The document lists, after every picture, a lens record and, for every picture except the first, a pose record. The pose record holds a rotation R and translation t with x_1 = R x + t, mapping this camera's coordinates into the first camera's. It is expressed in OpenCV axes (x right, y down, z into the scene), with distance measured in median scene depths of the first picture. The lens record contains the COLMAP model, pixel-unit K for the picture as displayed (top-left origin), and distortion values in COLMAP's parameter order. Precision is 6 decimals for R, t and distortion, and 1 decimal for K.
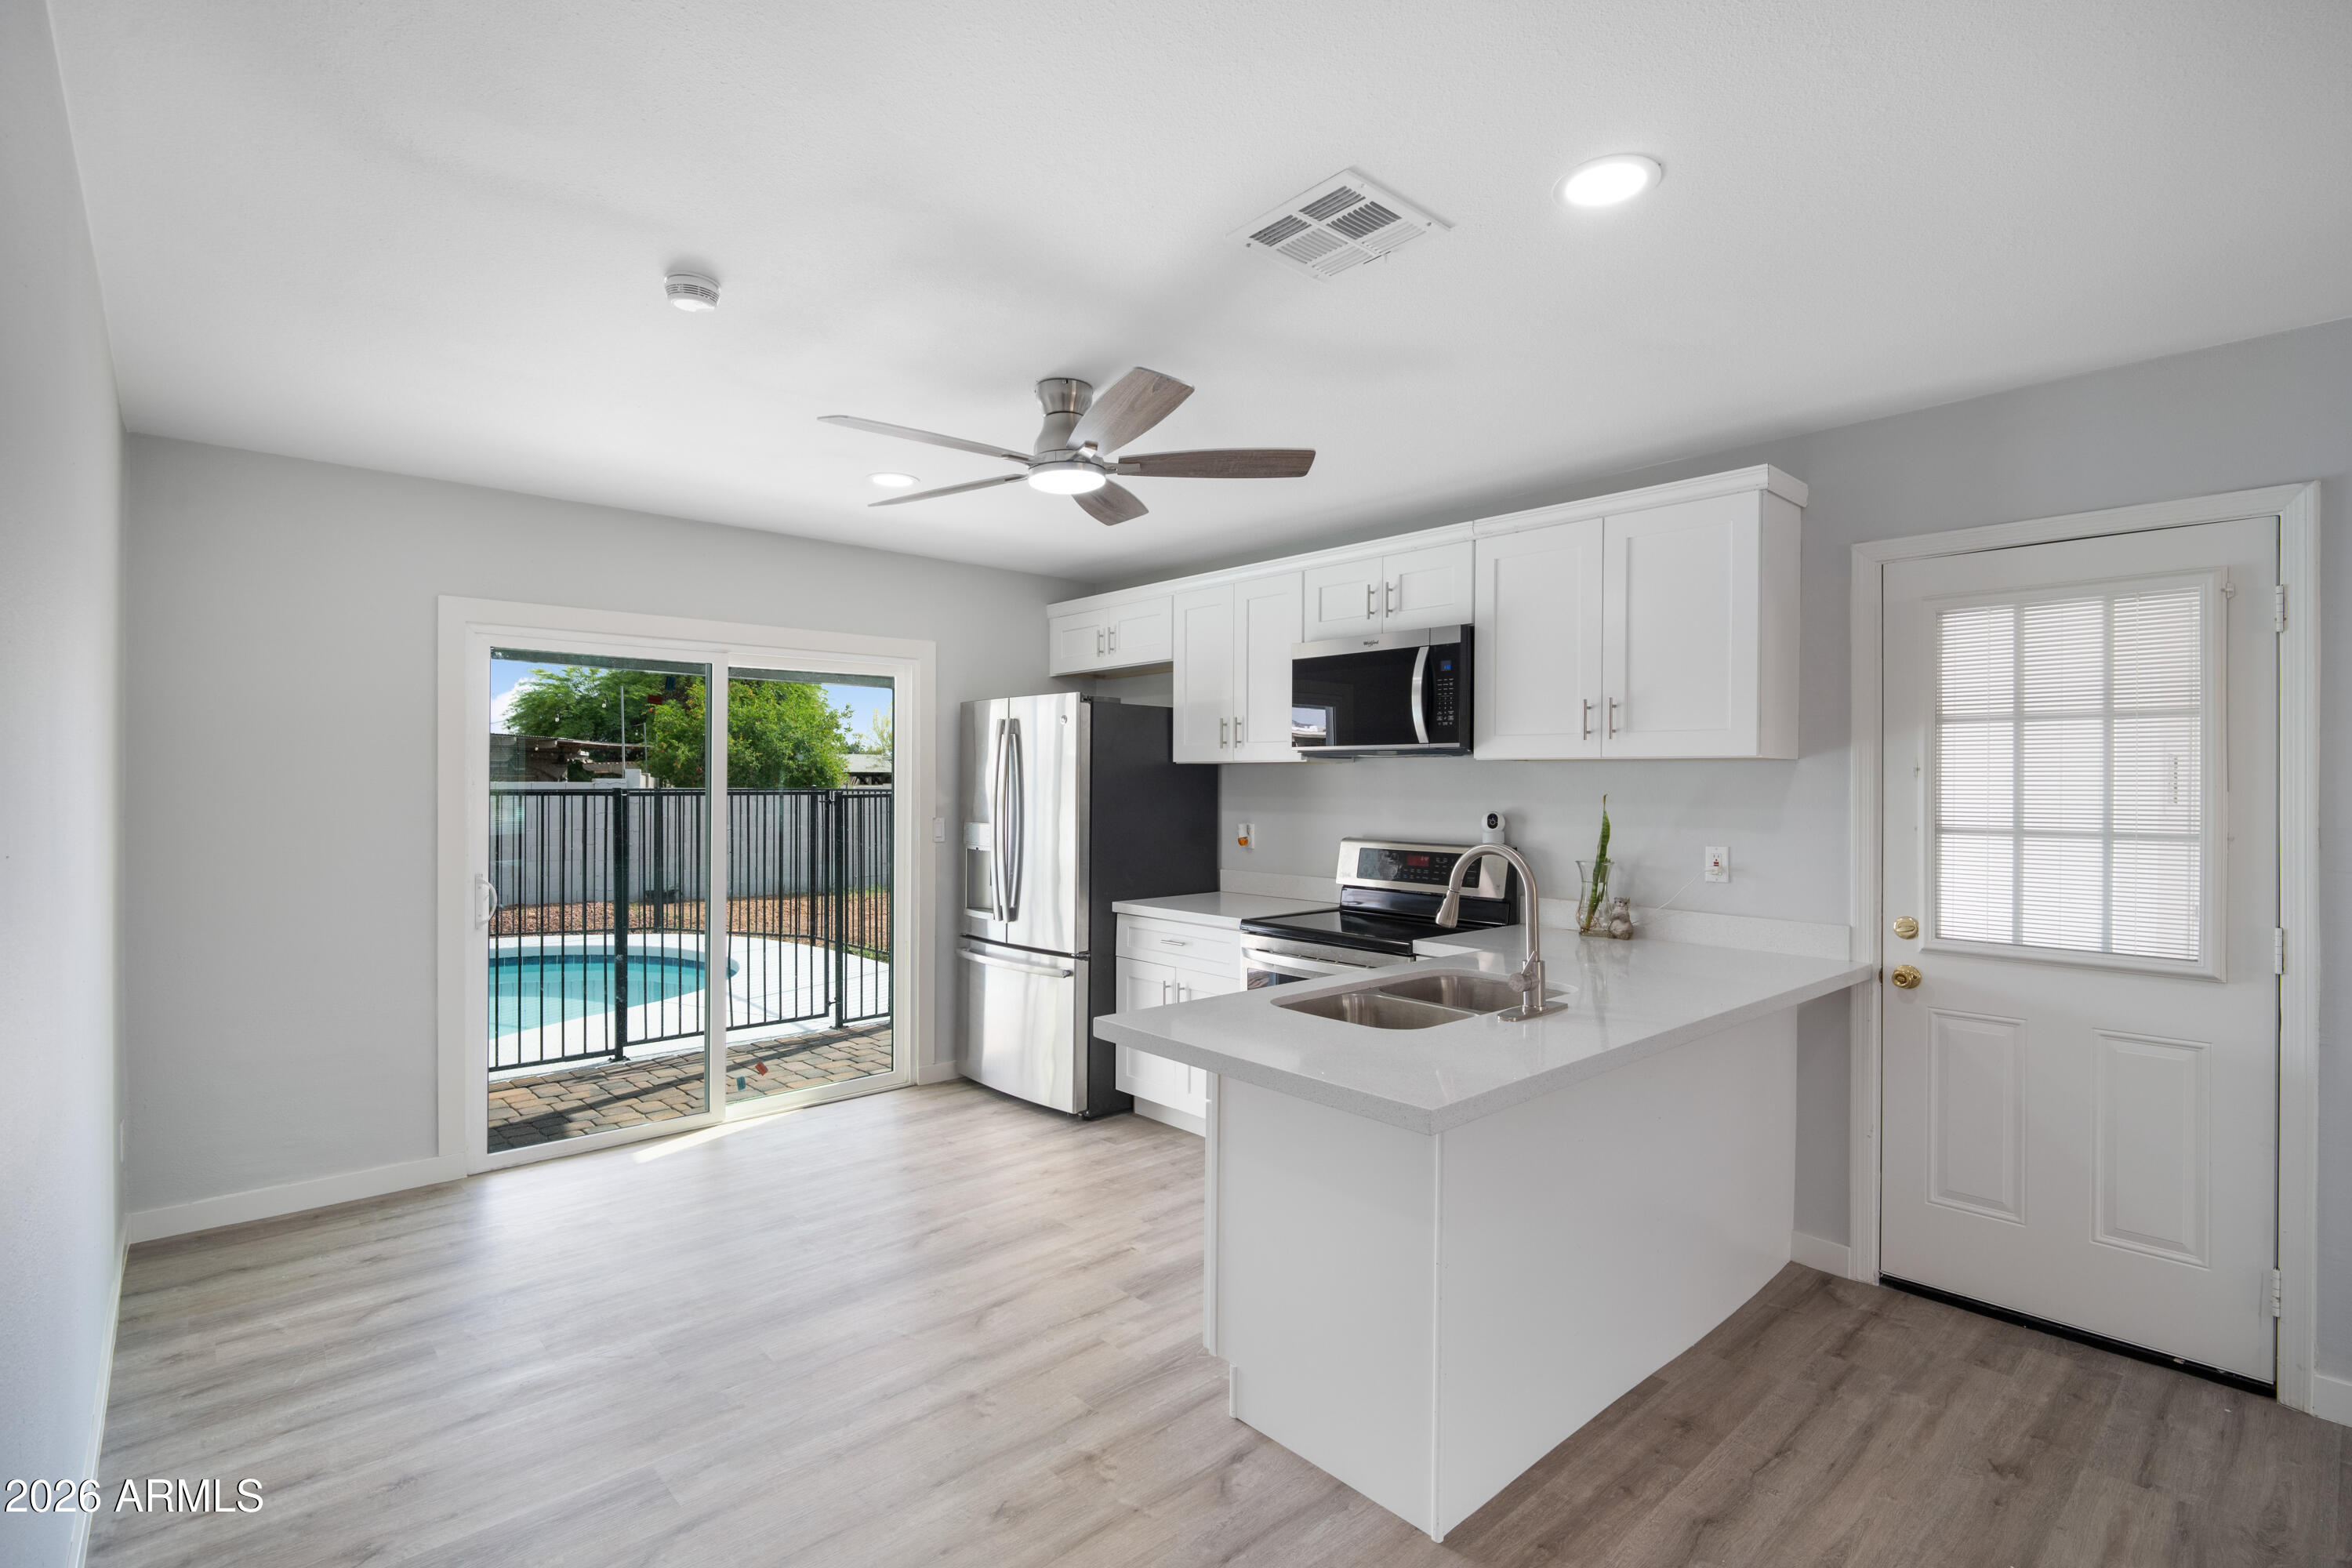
lens RADIAL K [[1105.9, 0, 1176.0], [0, 1105.9, 784.0], [0, 0, 1]] dist [-0.012476, -0.000443]
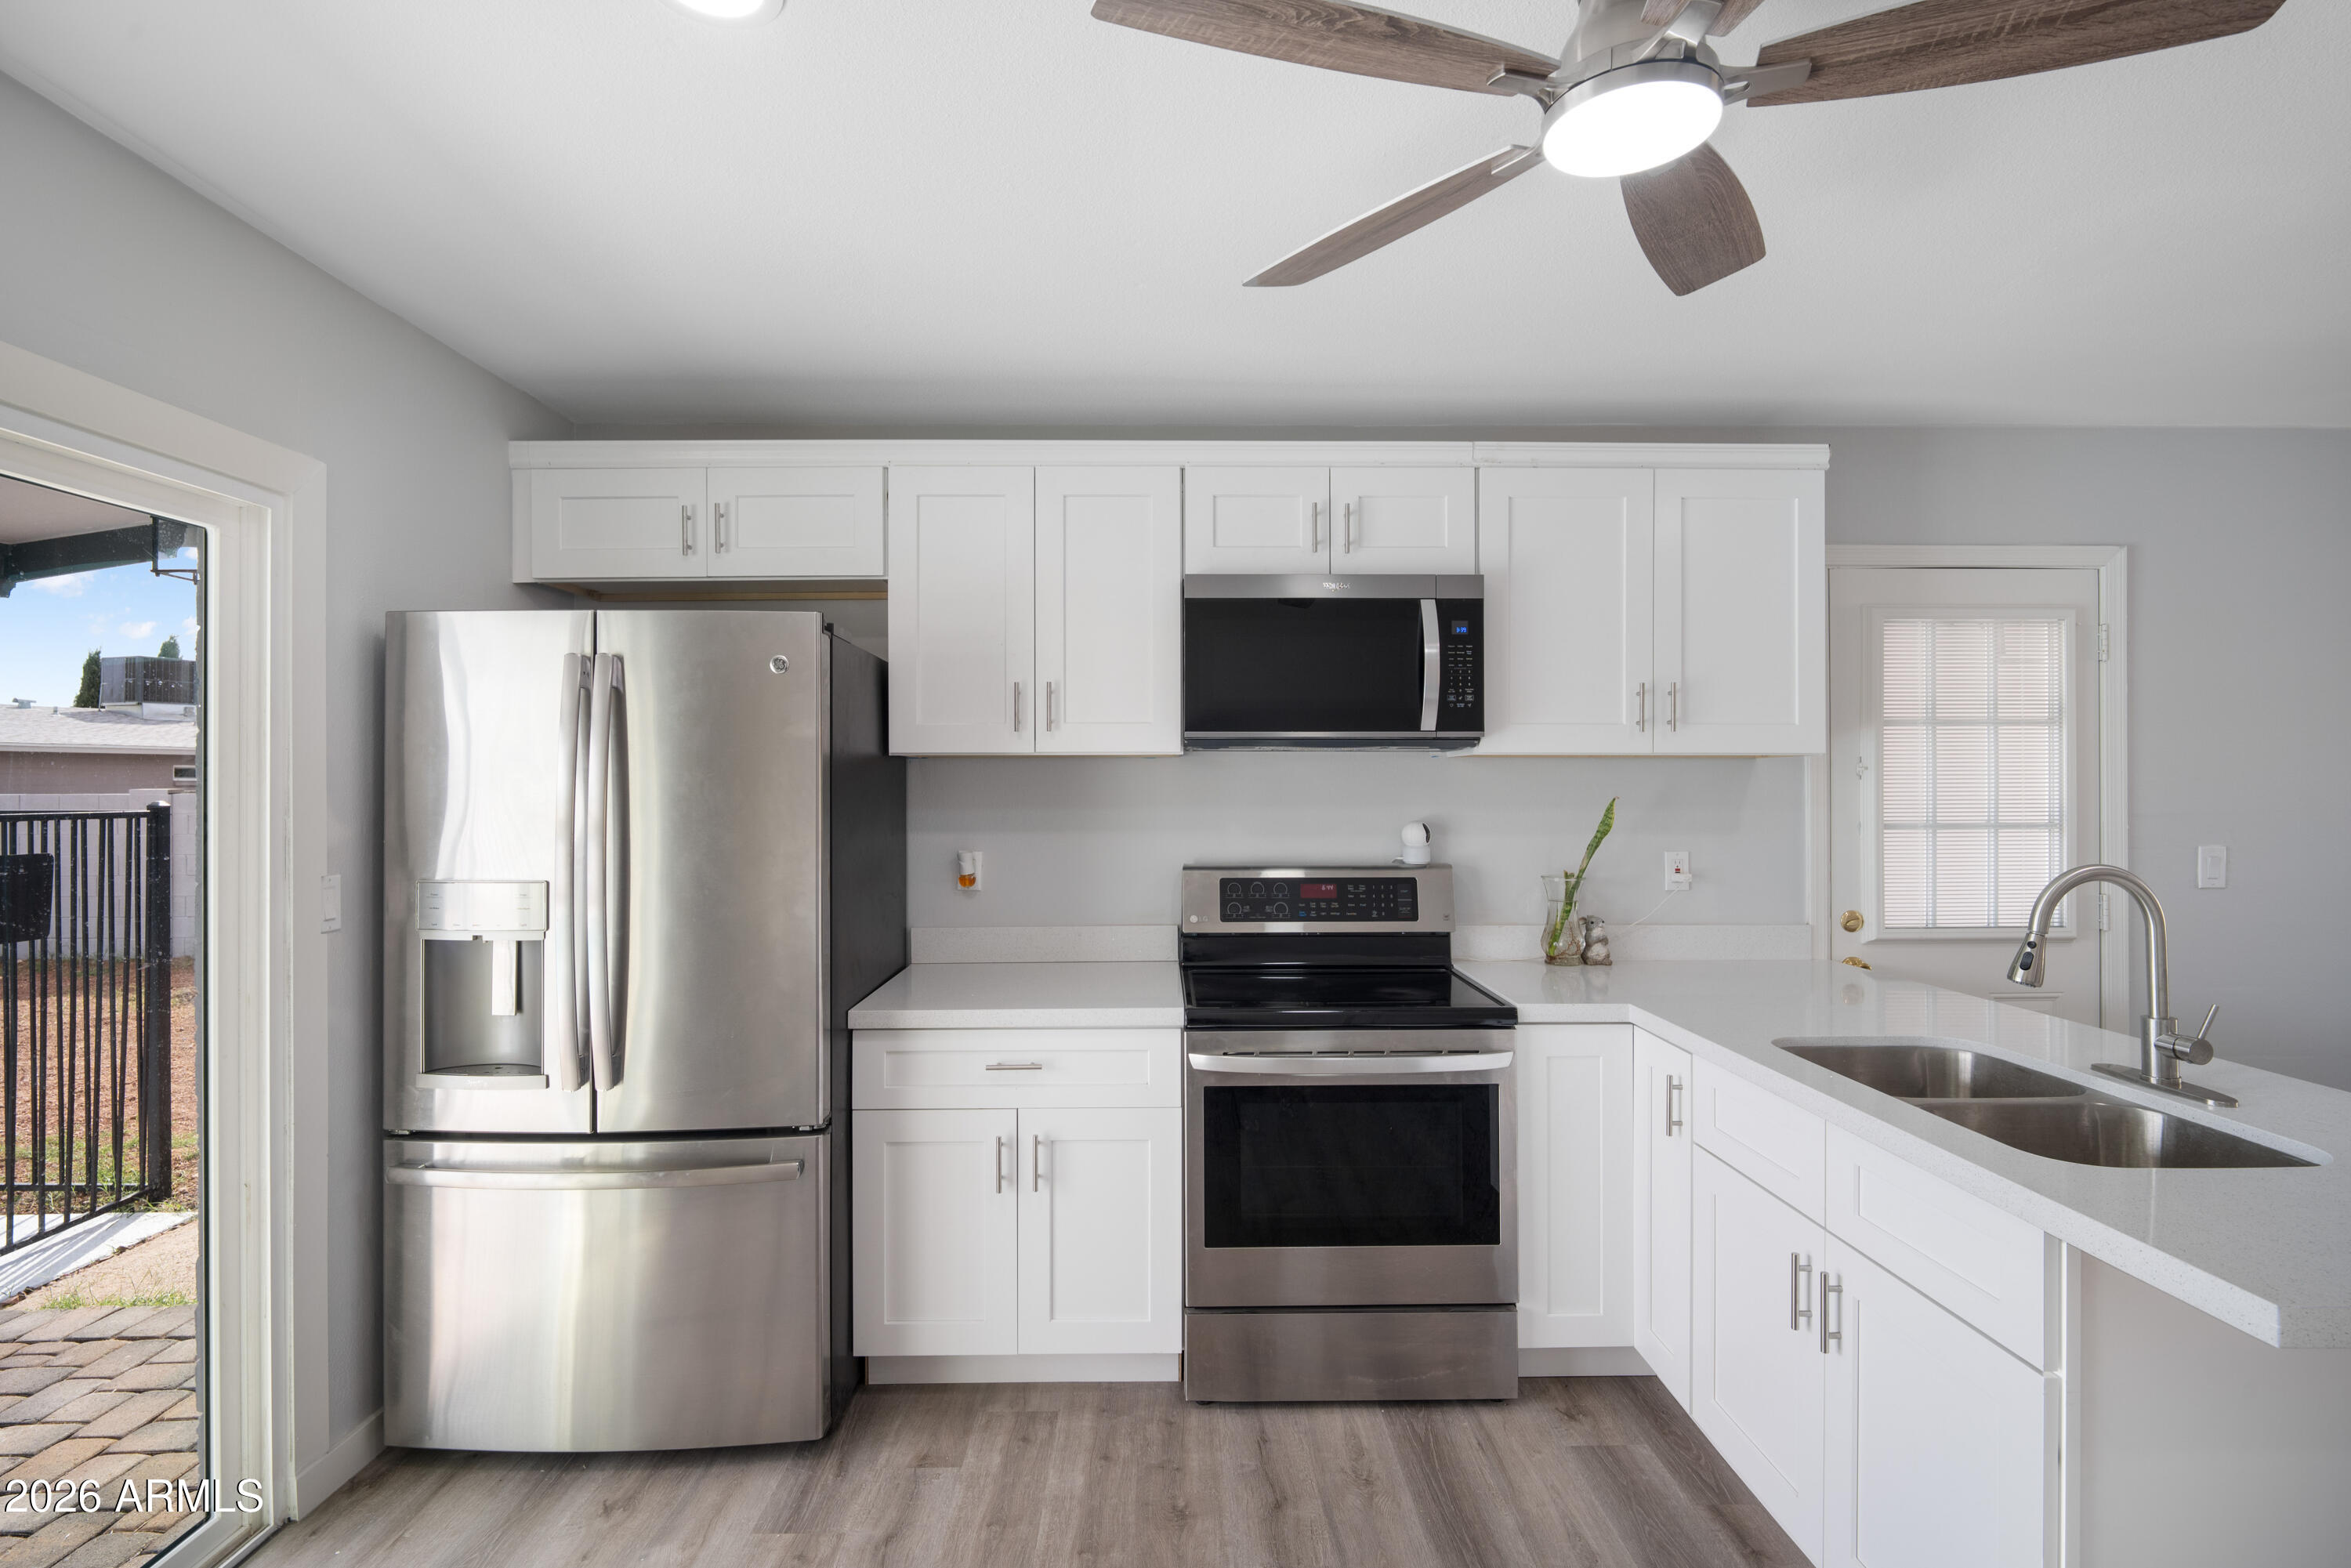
lens RADIAL K [[1113.3, 0, 1175.5], [0, 1113.3, 784.0], [0, 0, 1]] dist [-0.003508, -0.000600]
pose [[0.653143, -0.001785, 0.757233, -0.407112], [0.007807, 0.999960, -0.004377, 0.000535], [-0.757195, 0.008770, 0.653130, 0.590646]]
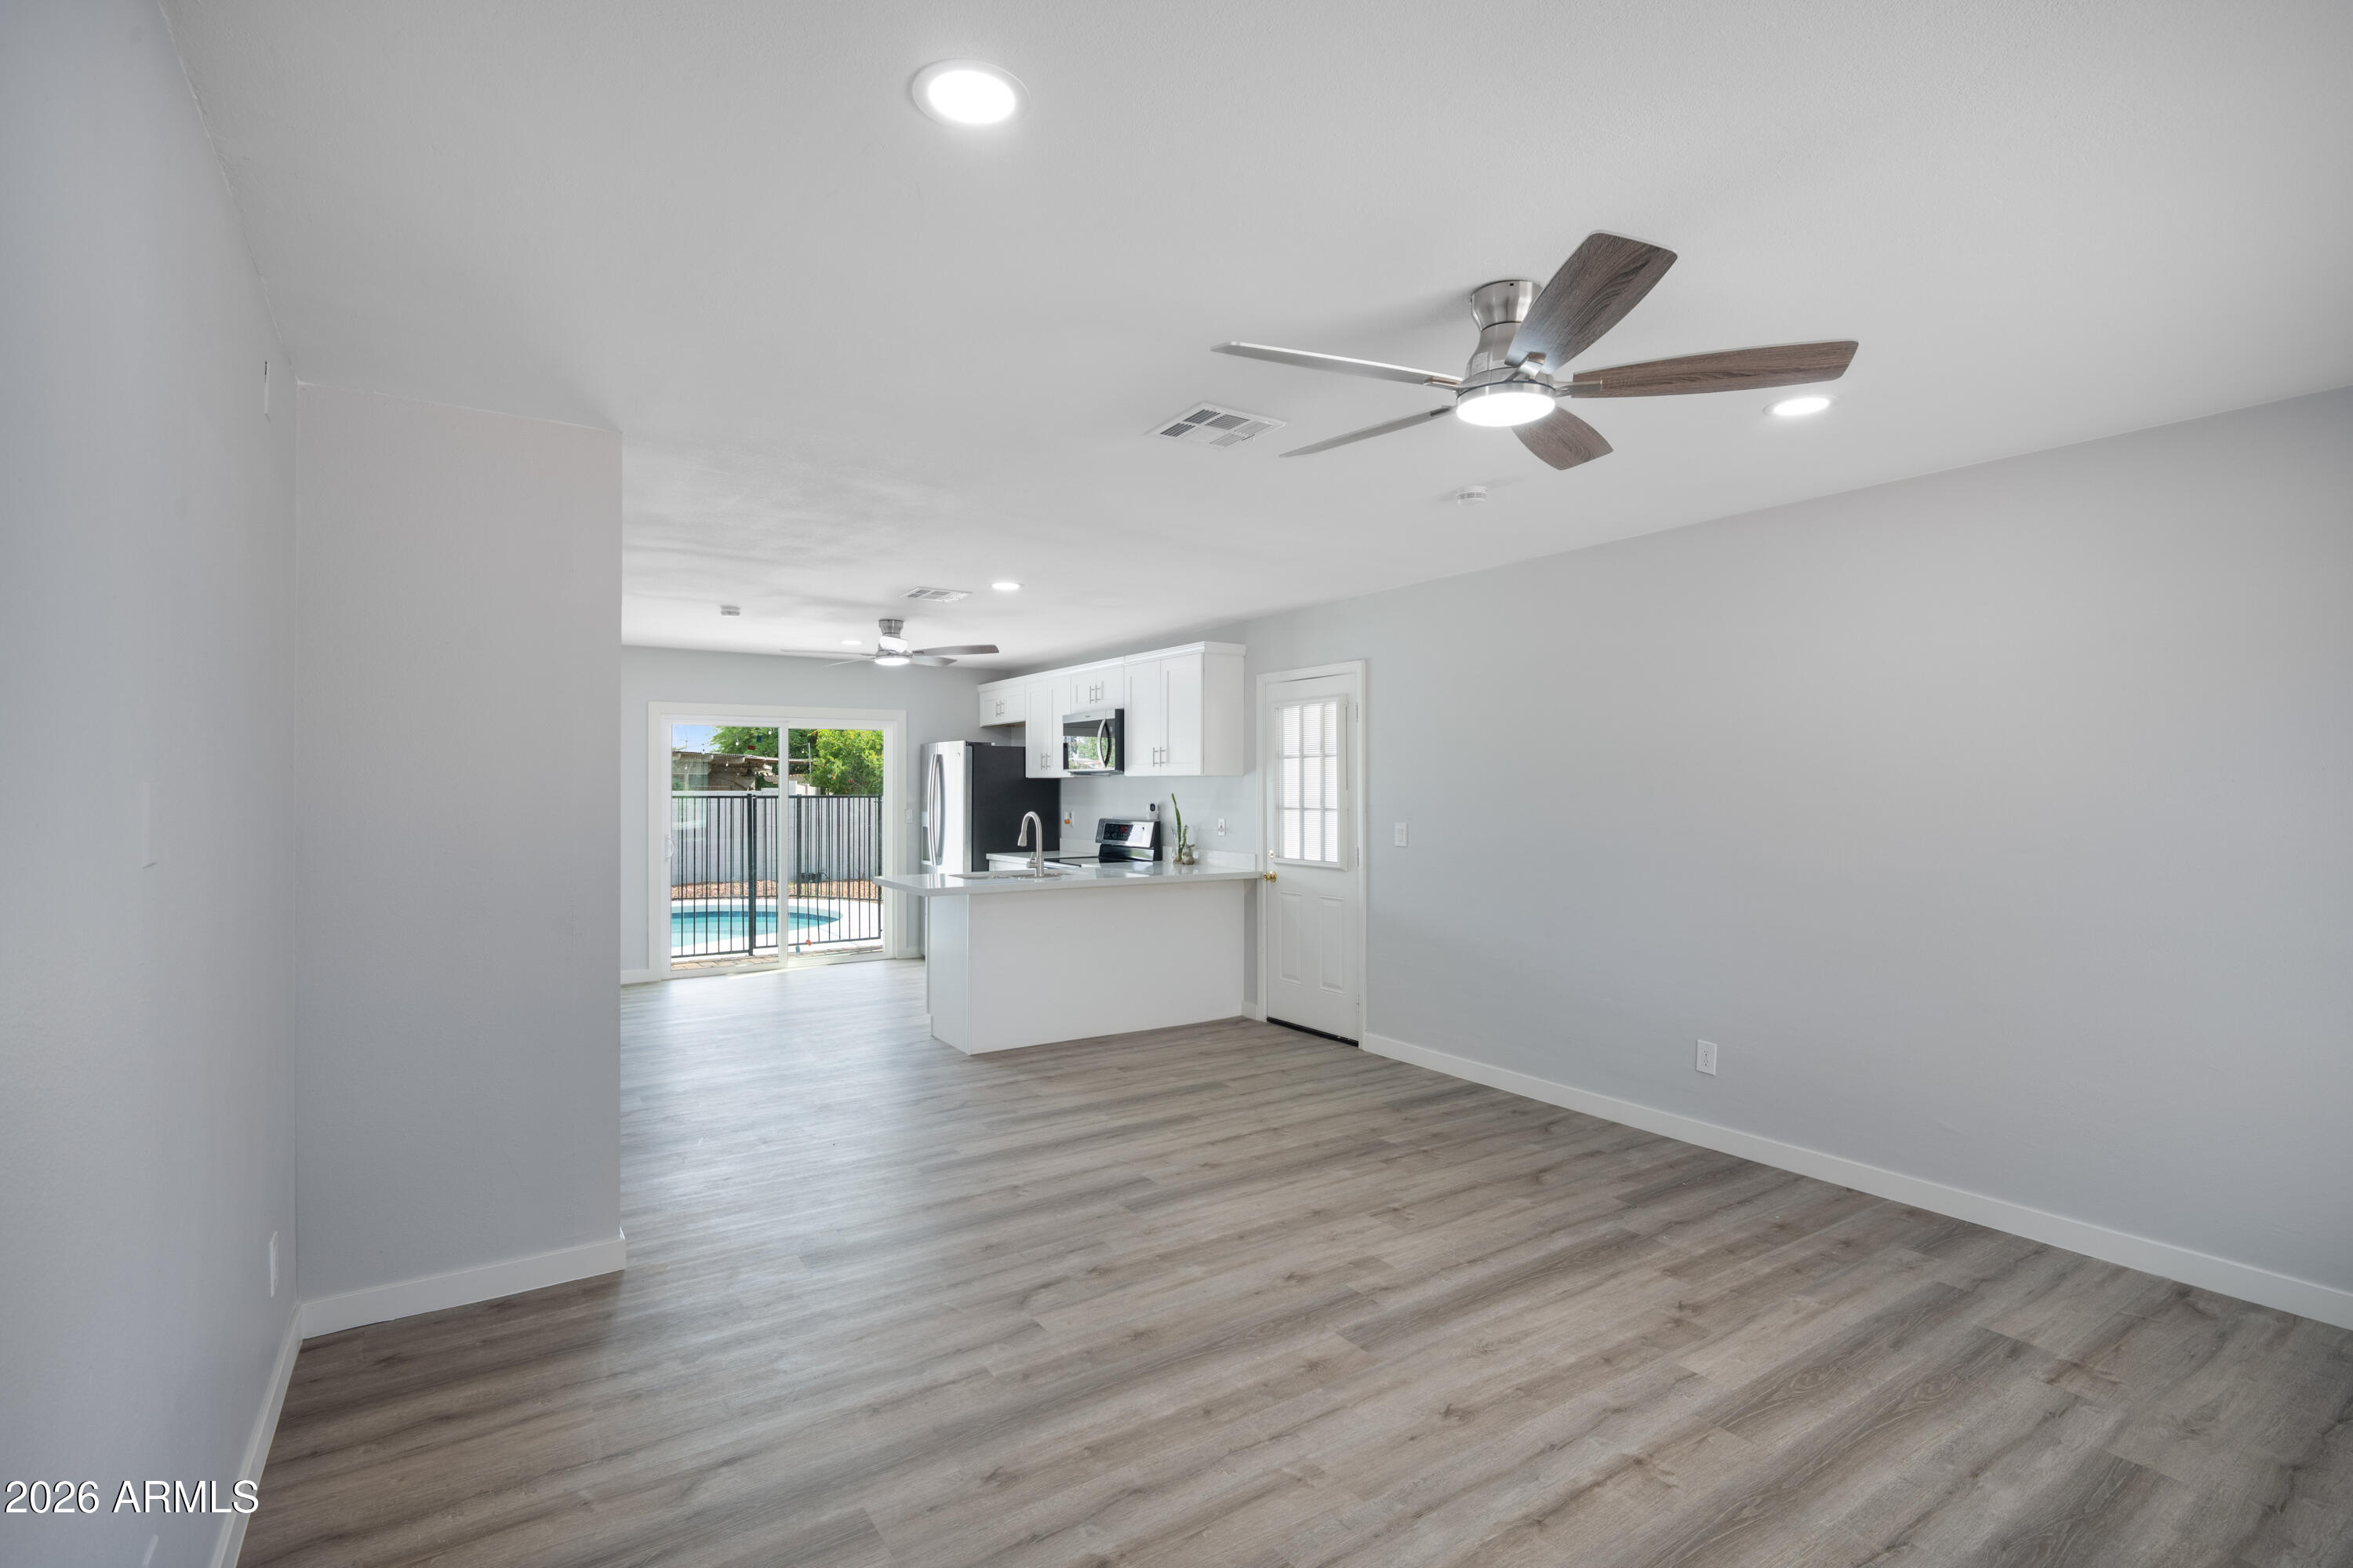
lens RADIAL K [[1106.4, 0, 1176.5], [0, 1106.4, 784.0], [0, 0, 1]] dist [-0.012476, -0.000443]
pose [[0.988642, -0.006272, -0.150159, 0.597831], [0.005307, 0.999963, -0.006824, 0.005491], [0.150196, 0.005950, 0.988638, -0.868171]]
